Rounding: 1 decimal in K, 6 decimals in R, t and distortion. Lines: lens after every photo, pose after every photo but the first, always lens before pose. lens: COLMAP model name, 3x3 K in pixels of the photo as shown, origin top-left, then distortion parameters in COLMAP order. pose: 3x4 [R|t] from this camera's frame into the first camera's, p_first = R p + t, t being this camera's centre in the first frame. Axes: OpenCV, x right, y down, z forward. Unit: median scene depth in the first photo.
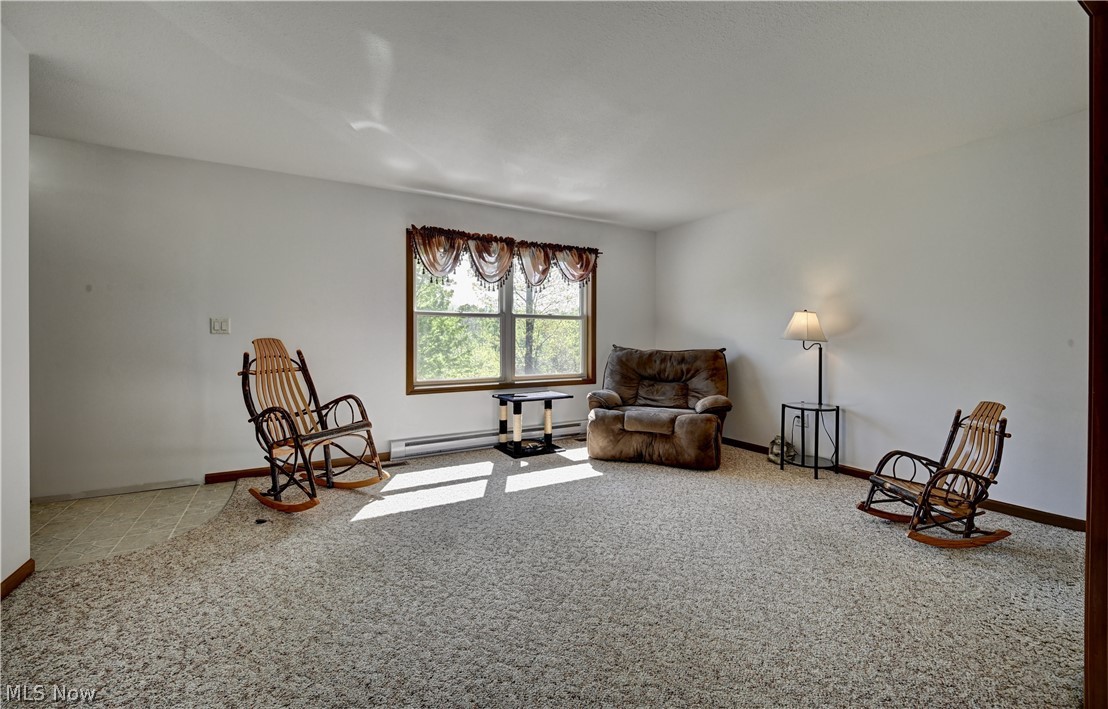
lens RADIAL K [[458.6, 0, 555.6], [0, 458.6, 339.1], [0, 0, 1]] dist [-0.019516, -0.000868]
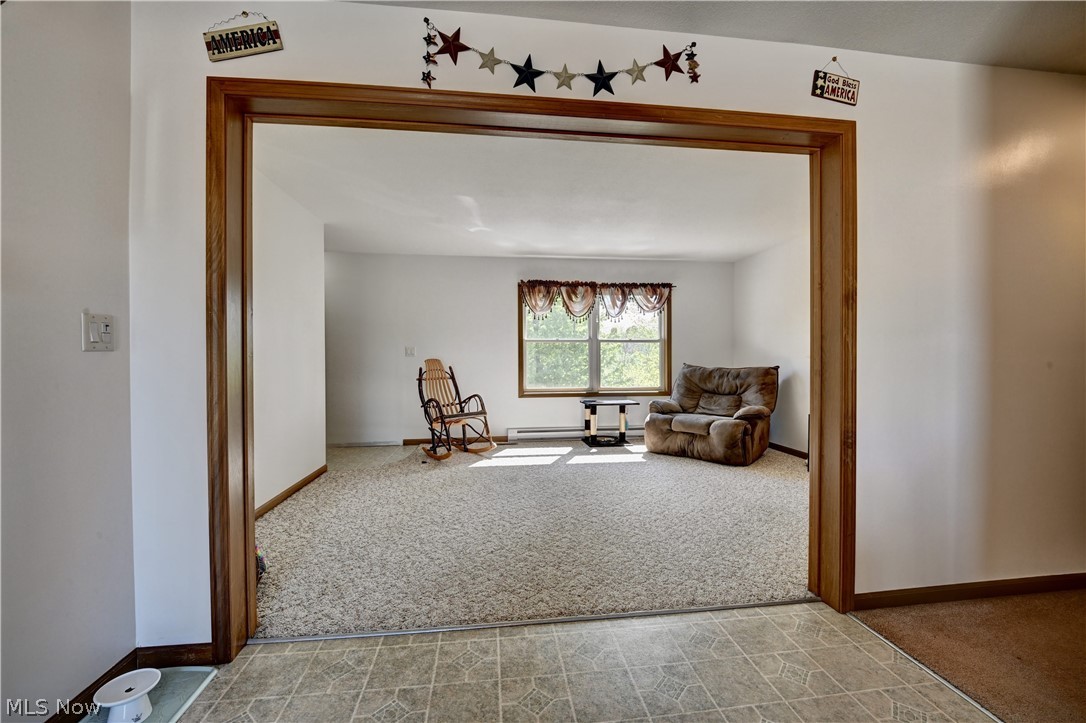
lens RADIAL K [[482.1, 0, 543.0], [0, 482.1, 361.5], [0, 0, 1]] dist [0.000169, -0.000088]
pose [[0.907002, -0.004380, -0.421104, 0.382880], [0.003889, 0.999990, -0.002024, 0.010938], [0.421109, 0.000198, 0.907010, -0.345092]]
